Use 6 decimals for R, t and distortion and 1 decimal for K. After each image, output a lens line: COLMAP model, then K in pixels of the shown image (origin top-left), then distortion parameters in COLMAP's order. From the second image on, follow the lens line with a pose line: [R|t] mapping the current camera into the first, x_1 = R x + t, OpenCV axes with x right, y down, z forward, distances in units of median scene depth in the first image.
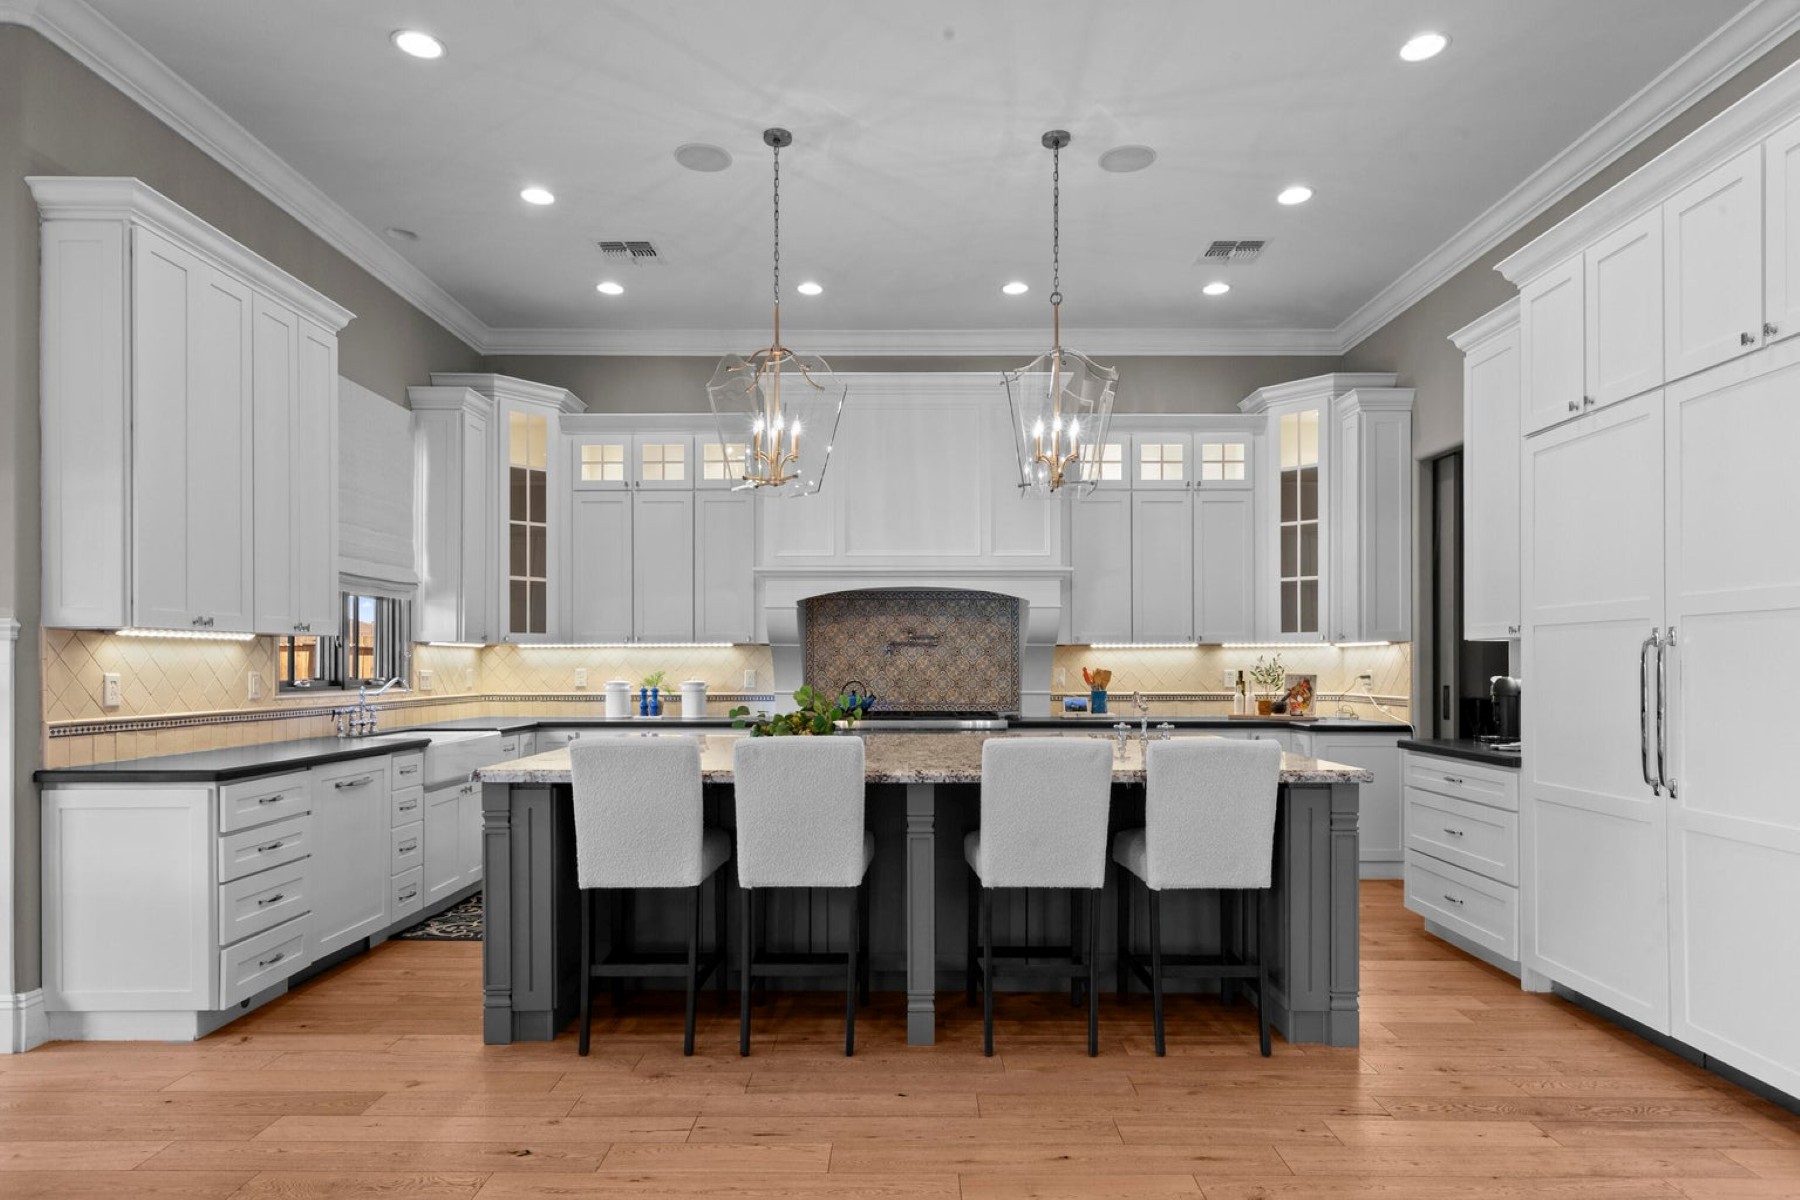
lens RADIAL K [[970.8, 0, 900.3], [0, 970.8, 661.9], [0, 0, 1]] dist [0.001562, 0.001040]
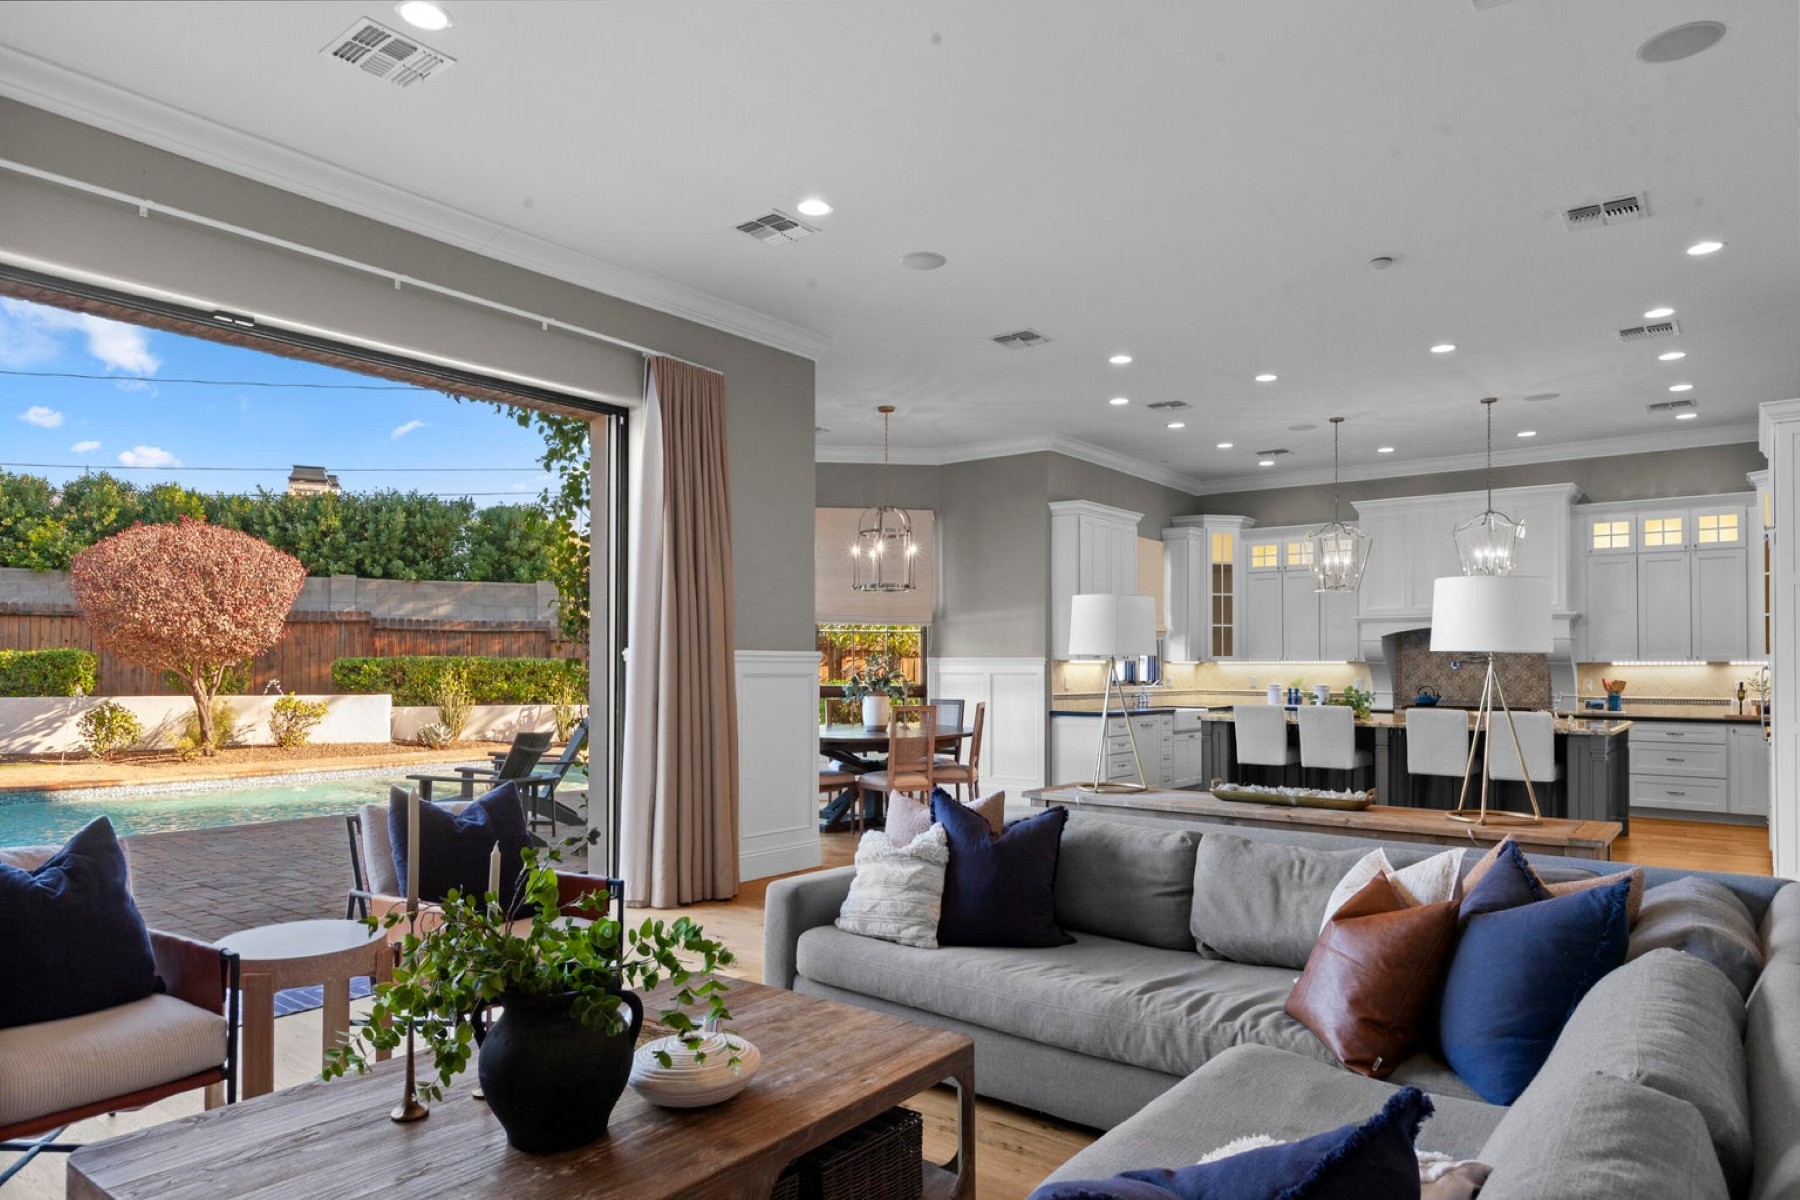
lens RADIAL K [[1091.8, 0, 894.7], [0, 1091.8, 640.0], [0, 0, 1]] dist [0.001373, -0.000234]
pose [[0.784347, -0.010569, -0.620233, 0.512675], [-0.004309, 0.999738, -0.022486, -0.014746], [0.620308, 0.020310, 0.784095, -1.248853]]
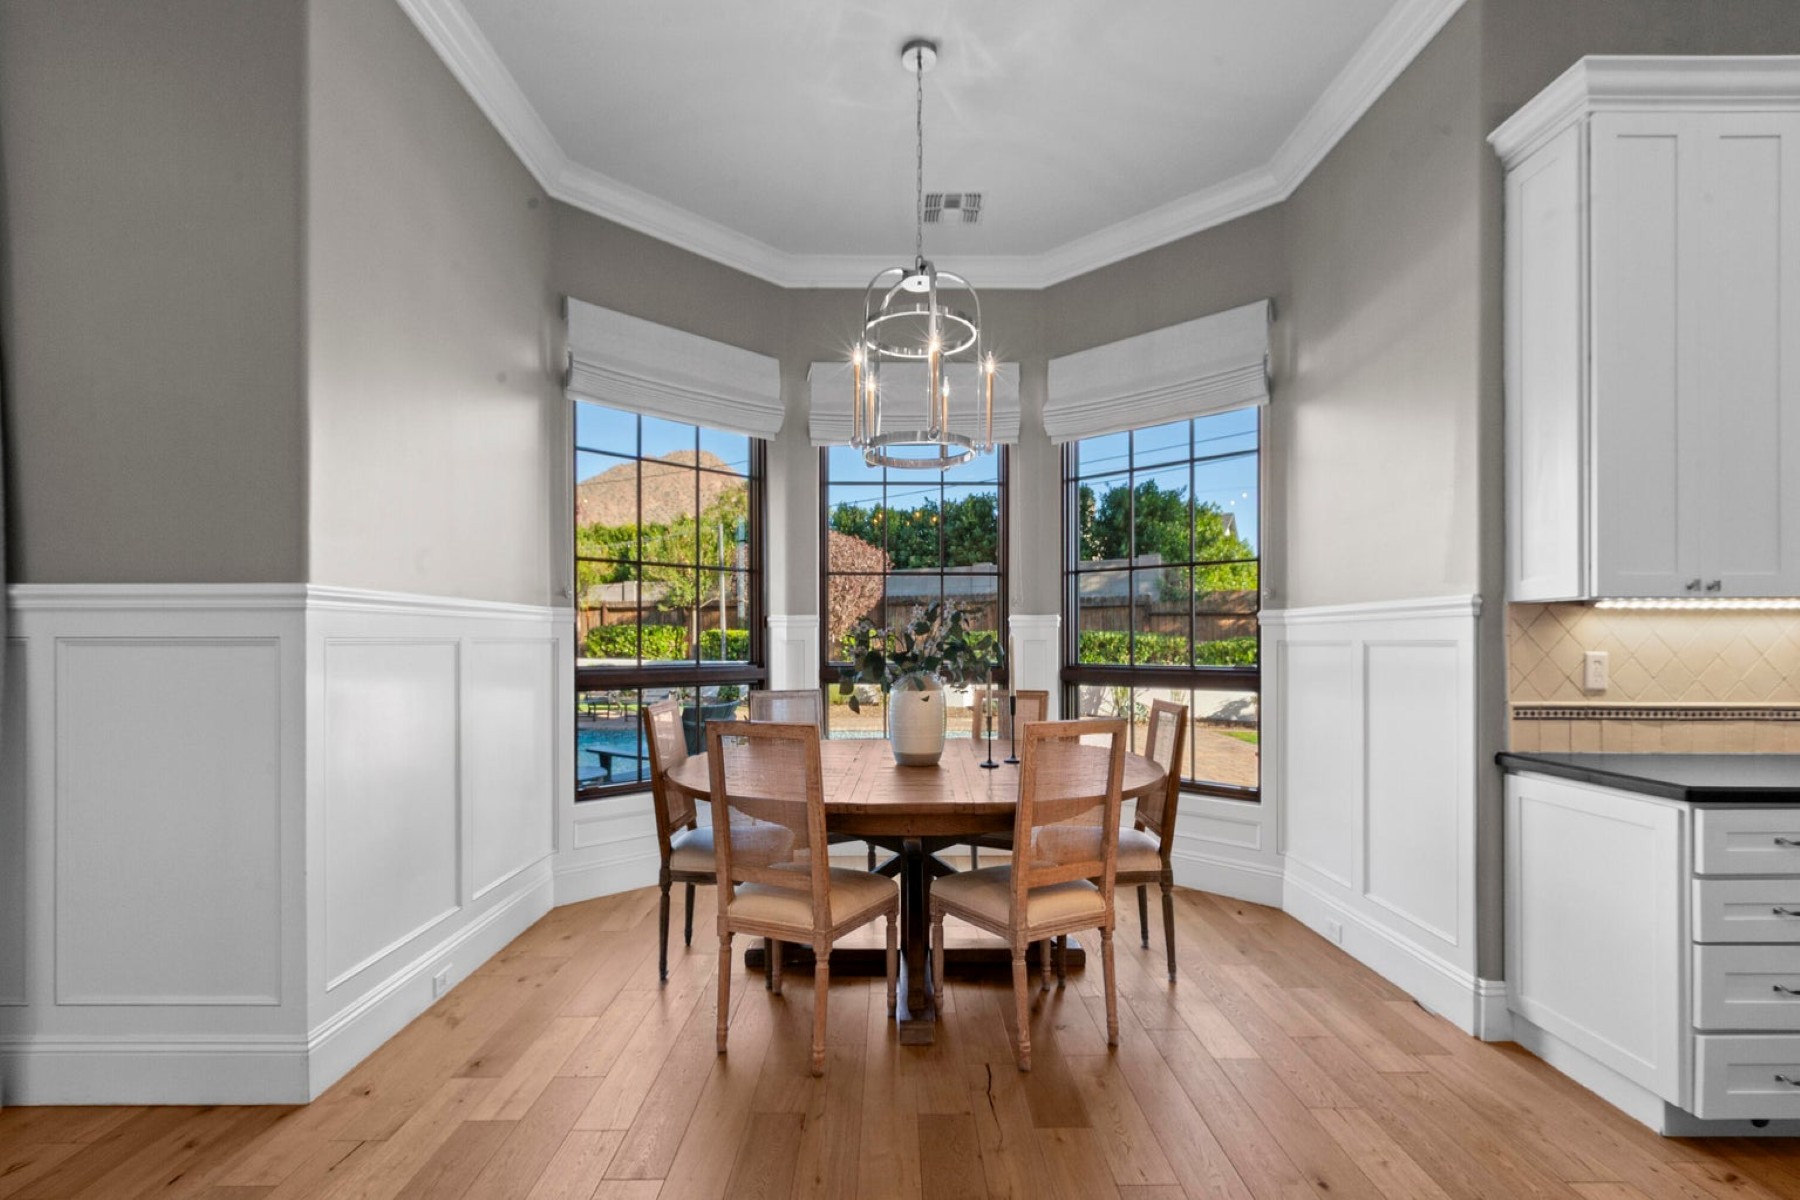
lens RADIAL K [[806.3, 0, 895.5], [0, 806.3, 642.5], [0, 0, 1]] dist [0.002203, 0.000517]
pose [[0.013271, 0.002878, -0.999908, -0.071952], [-0.000352, 0.999996, 0.002873, 0.001214], [0.999912, 0.000313, 0.013272, 0.278396]]
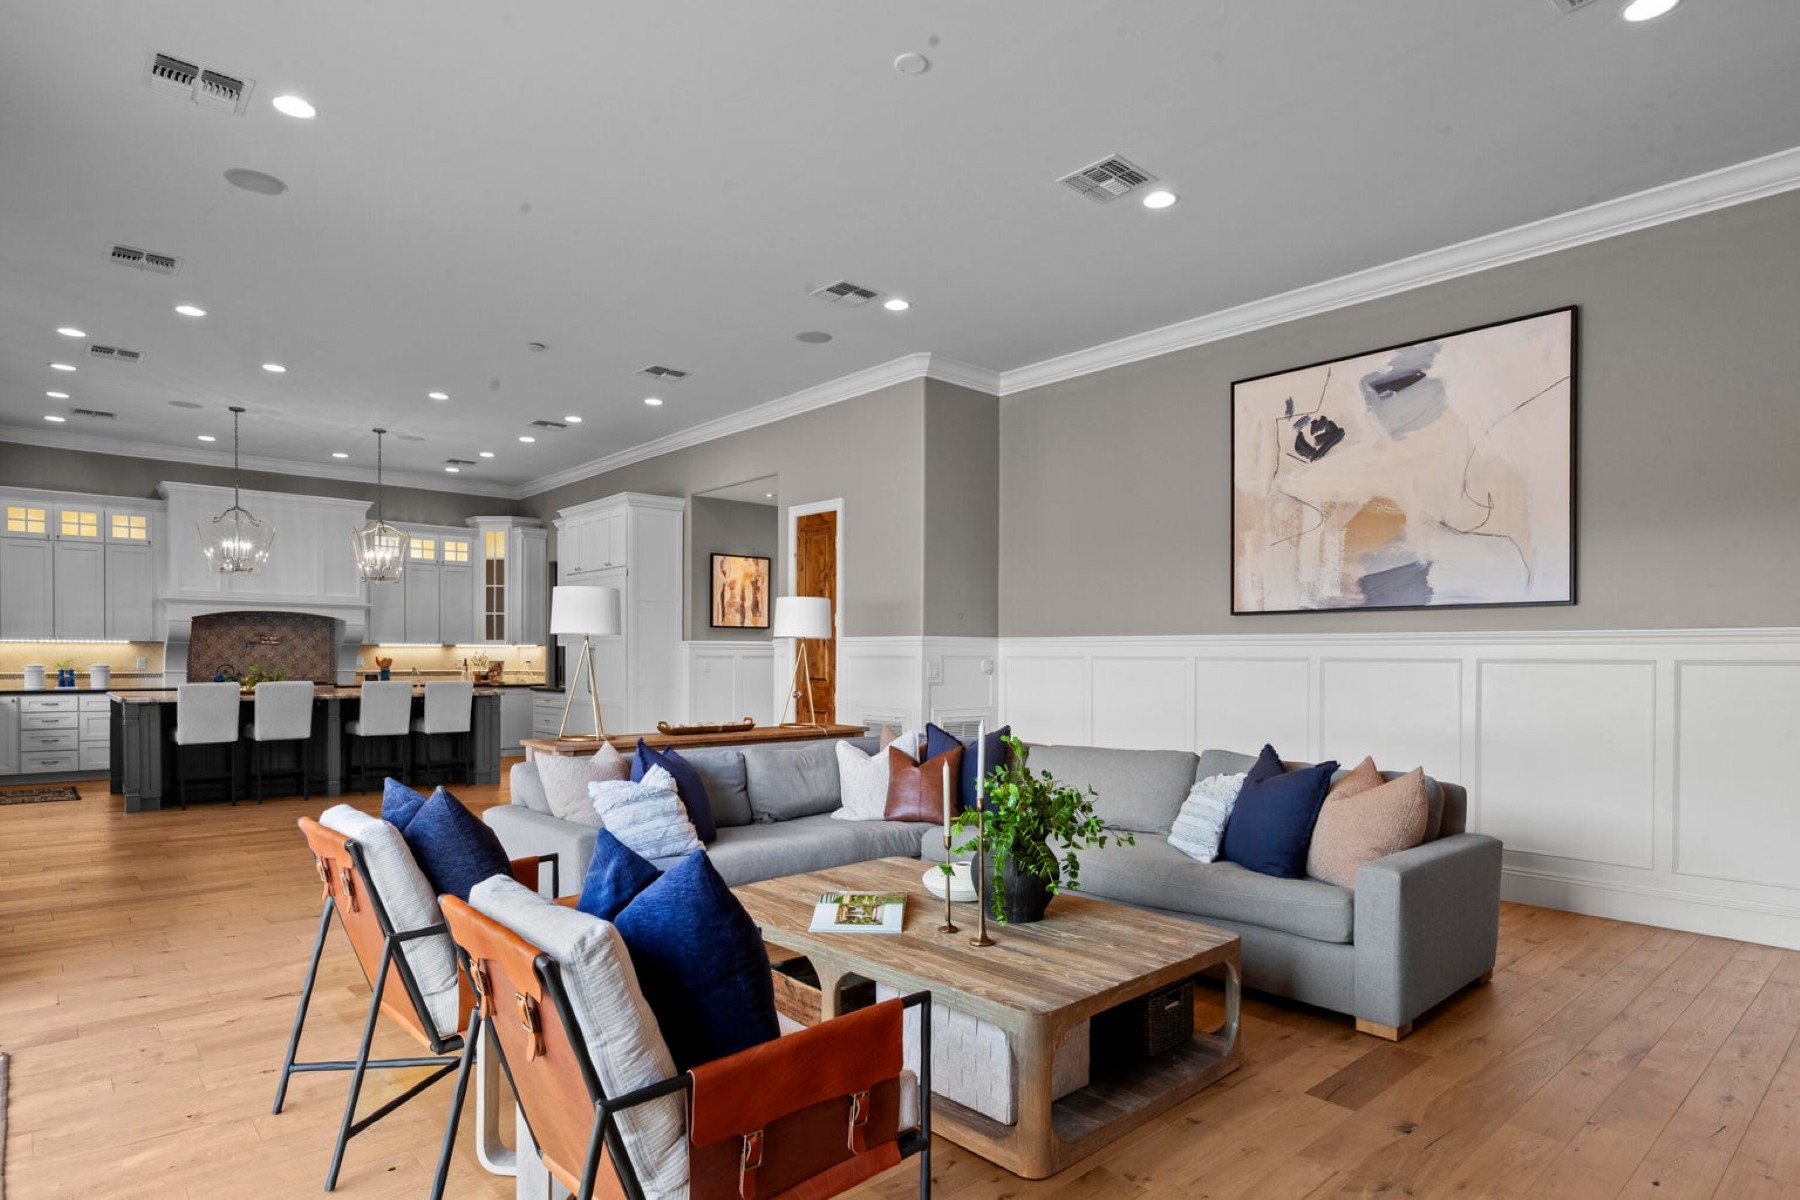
lens RADIAL K [[970.8, 0, 900.3], [0, 970.8, 661.9], [0, 0, 1]] dist [0.001562, 0.001040]
pose [[0.735931, 0.001105, 0.677056, -0.451494], [-0.005460, 0.999976, 0.004303, 0.002300], [-0.677034, -0.006864, 0.735919, -1.419873]]
